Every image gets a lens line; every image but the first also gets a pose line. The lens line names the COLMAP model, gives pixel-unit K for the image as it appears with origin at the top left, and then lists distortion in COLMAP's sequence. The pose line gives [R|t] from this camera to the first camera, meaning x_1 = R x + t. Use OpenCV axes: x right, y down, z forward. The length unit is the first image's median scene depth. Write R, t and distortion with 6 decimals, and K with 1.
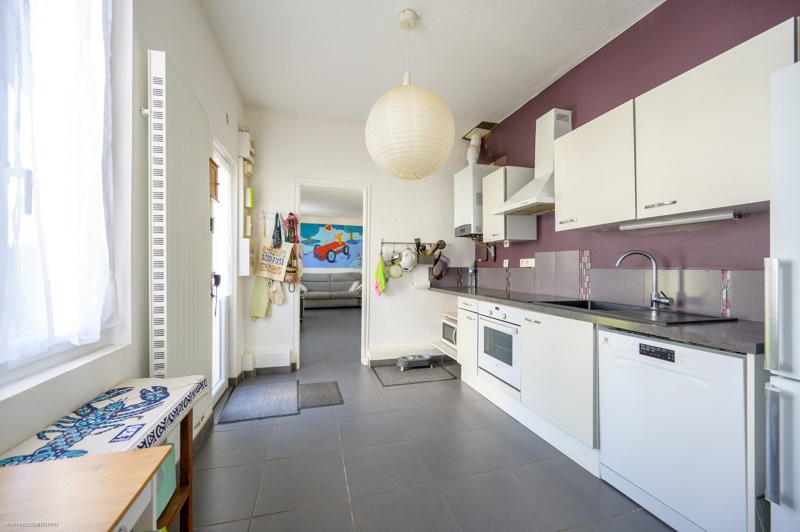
lens RADIAL K [[318.4, 0, 397.2], [0, 318.4, 266.7], [0, 0, 1]] dist [0.001774, 0.000130]
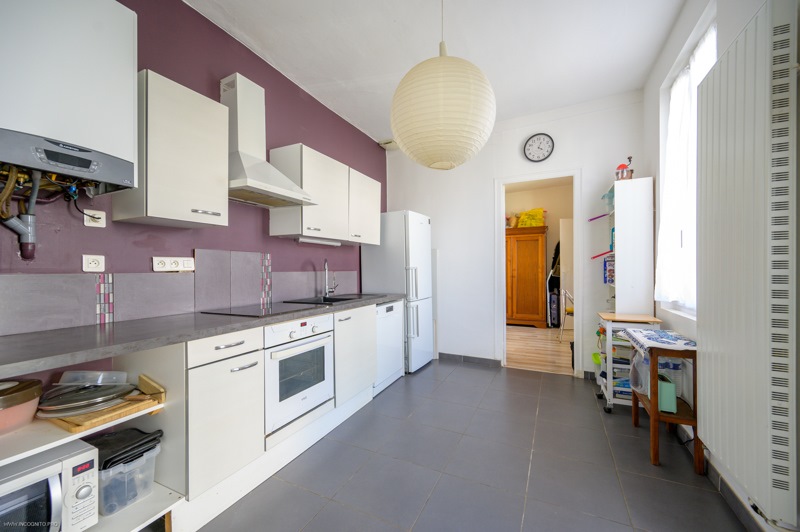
lens RADIAL K [[318.4, 0, 399.0], [0, 318.4, 267.4], [0, 0, 1]] dist [0.001774, 0.000130]
pose [[-0.745878, 0.006945, 0.666046, -0.370481], [0.004423, 0.999975, -0.005473, -0.000801], [-0.666068, -0.001136, -0.745890, 1.419611]]
